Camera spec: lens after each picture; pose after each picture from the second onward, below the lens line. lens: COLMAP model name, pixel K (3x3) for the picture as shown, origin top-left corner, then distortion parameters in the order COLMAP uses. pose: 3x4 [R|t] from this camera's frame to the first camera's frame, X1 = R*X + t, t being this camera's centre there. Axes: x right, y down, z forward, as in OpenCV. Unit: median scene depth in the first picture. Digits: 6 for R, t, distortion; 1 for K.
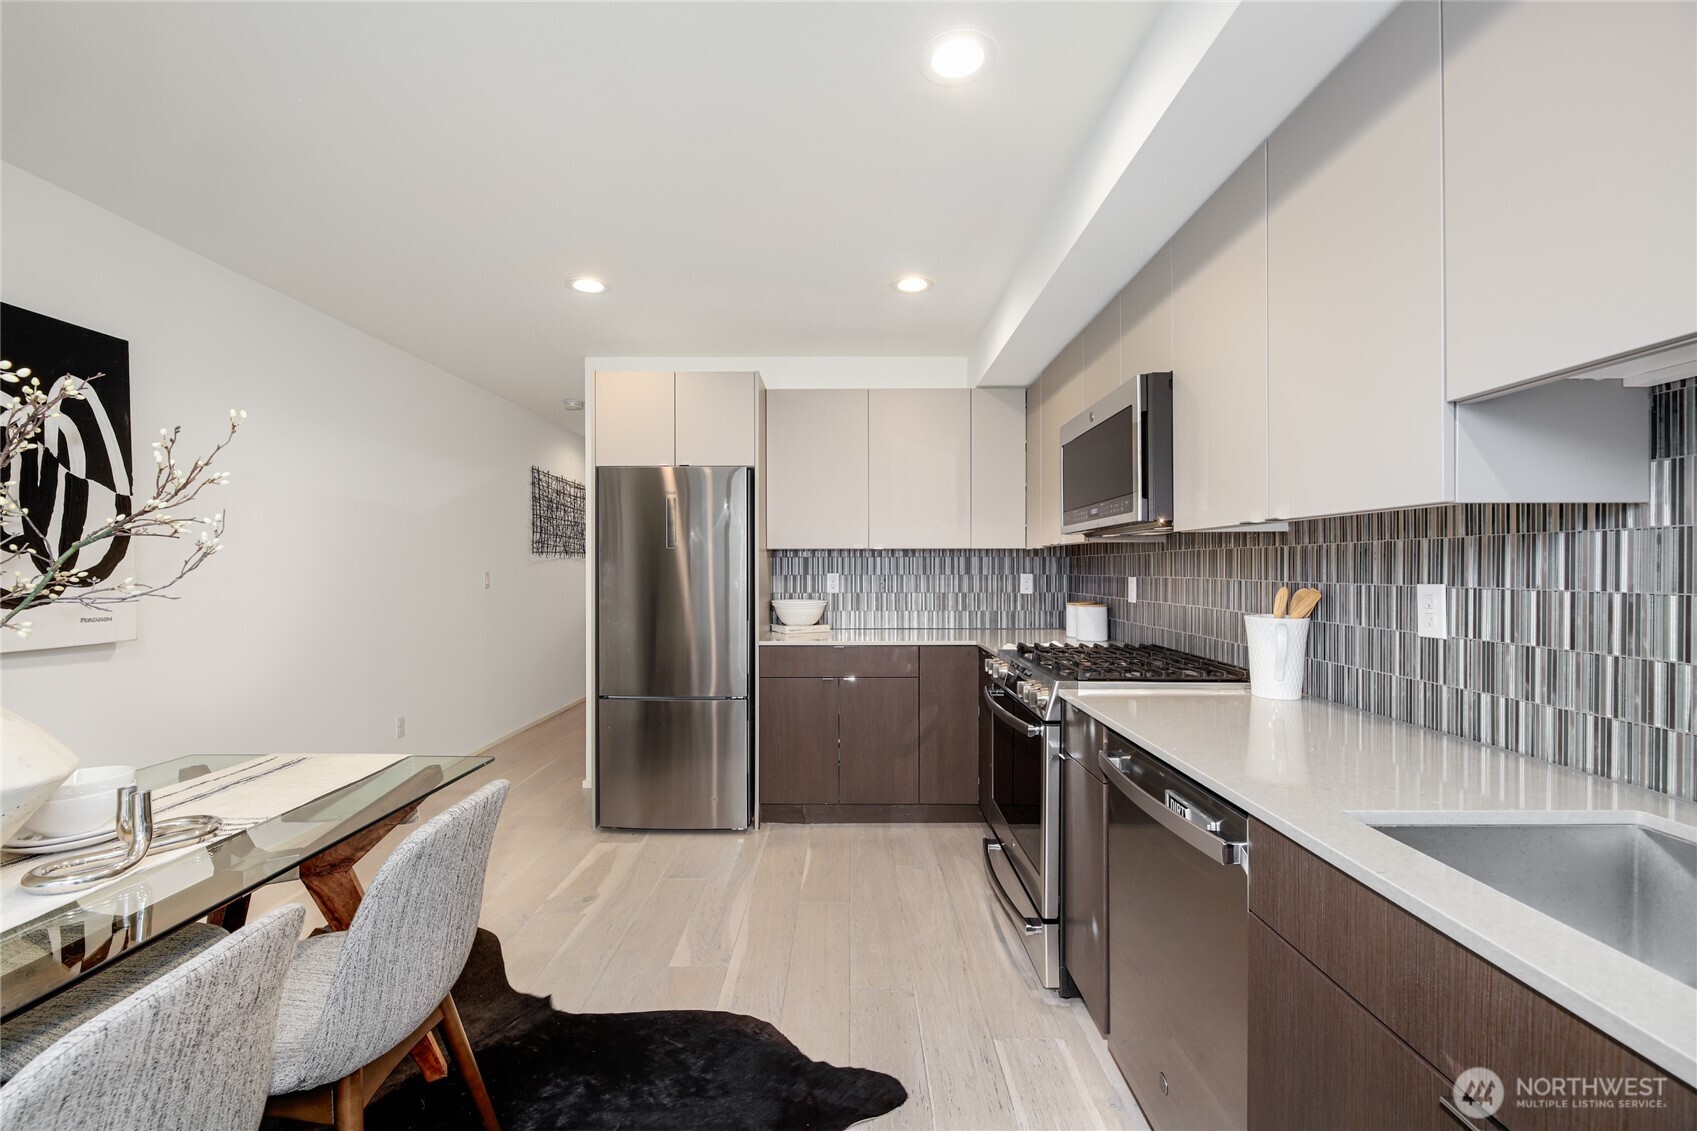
lens RADIAL K [[692.0, 0, 852.0], [0, 692.0, 563.9], [0, 0, 1]] dist [0.004745, 0.000130]
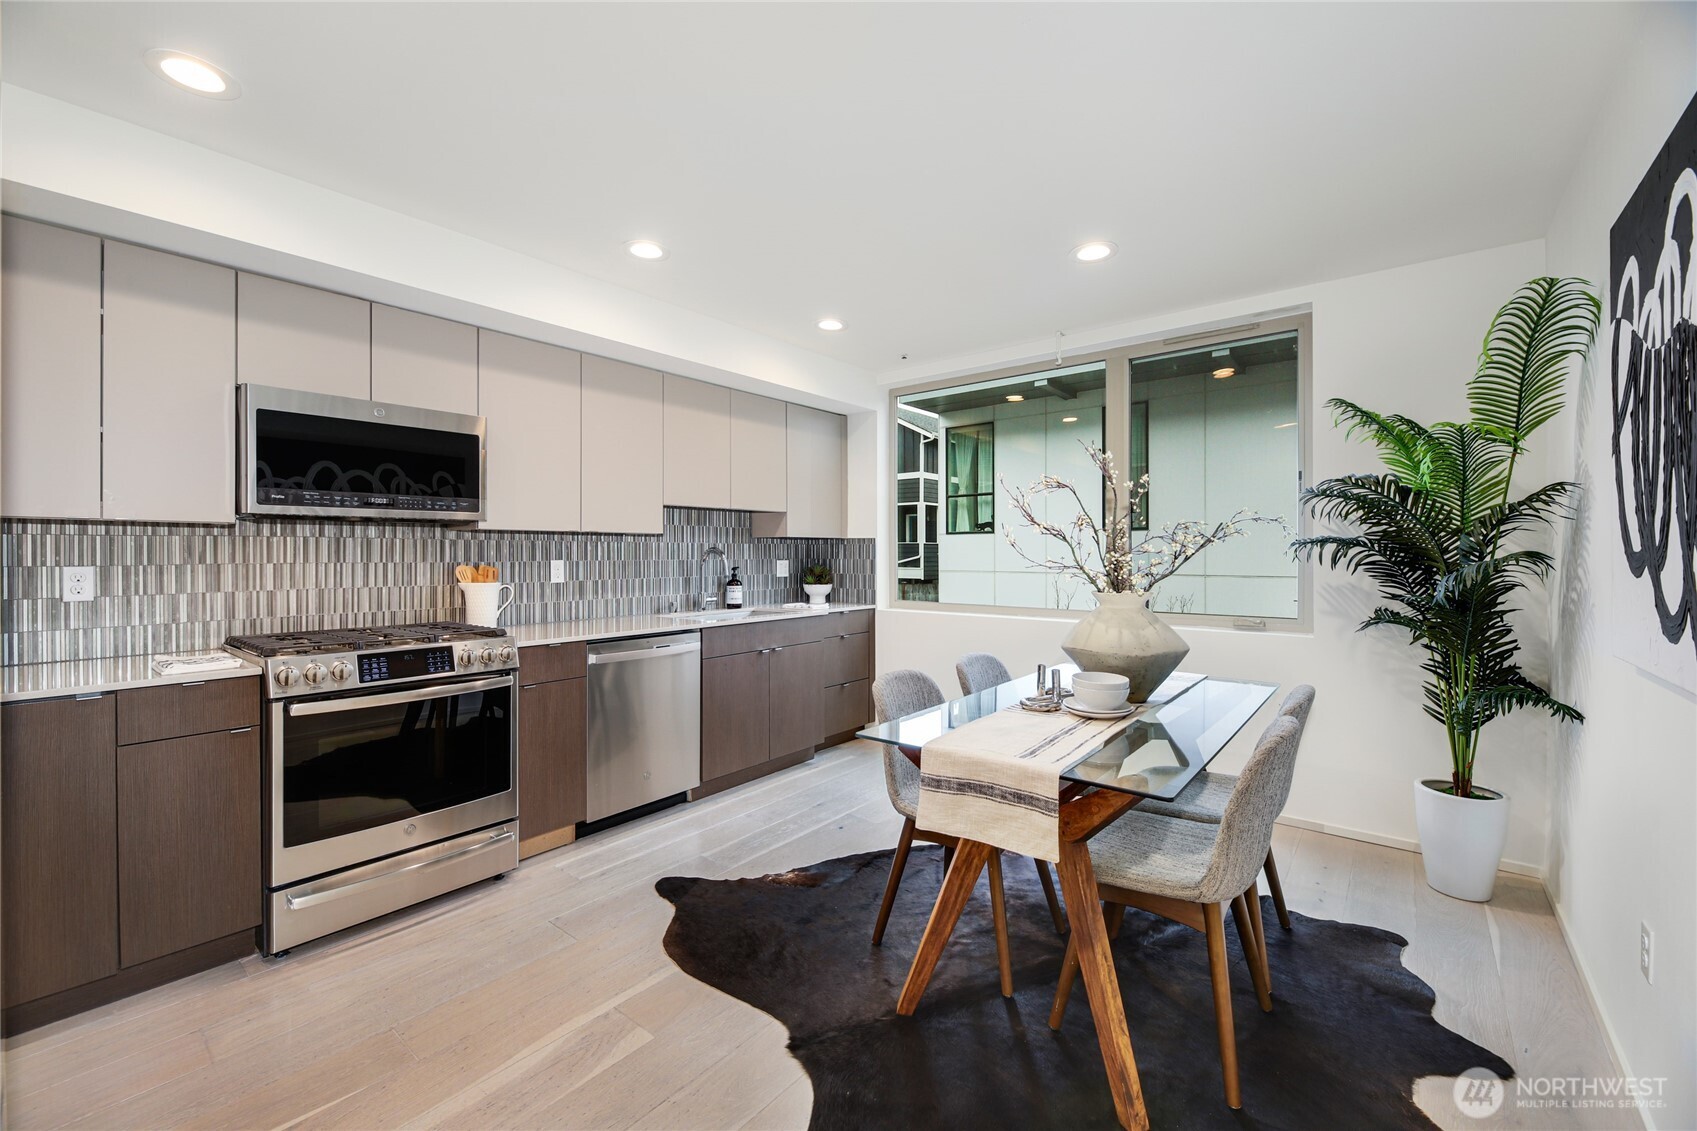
lens RADIAL K [[692.0, 0, 850.3], [0, 692.0, 558.6], [0, 0, 1]] dist [0.004745, 0.000130]
pose [[-0.782336, -0.010059, 0.622776, -1.011808], [-0.008542, 0.999949, 0.005421, 0.001505], [-0.622799, -0.001078, -0.782381, 1.587301]]
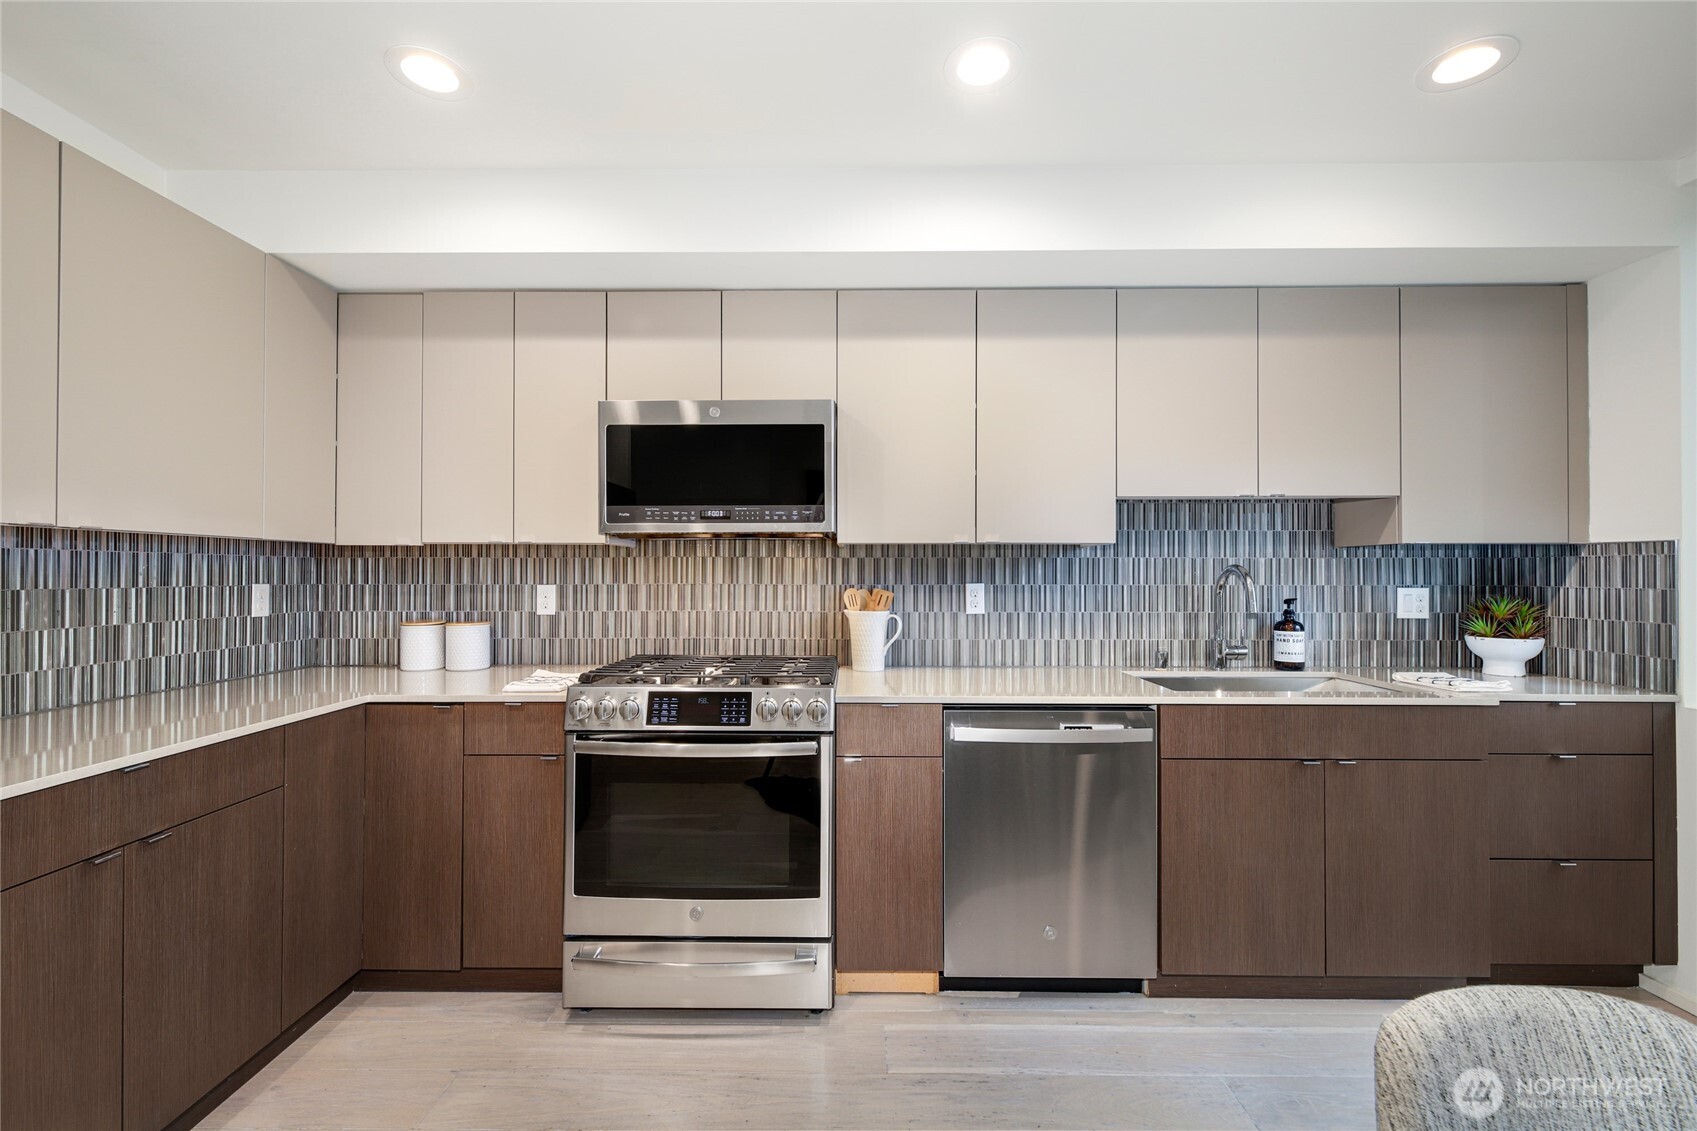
lens RADIAL K [[692.0, 0, 892.5], [0, 692.0, 569.0], [0, 0, 1]] dist [0.004745, 0.000130]
pose [[0.004946, 0.000212, 0.999988, -0.651972], [-0.008924, 0.999960, -0.000167, -0.004012], [-0.999948, -0.008923, 0.004948, 0.855891]]
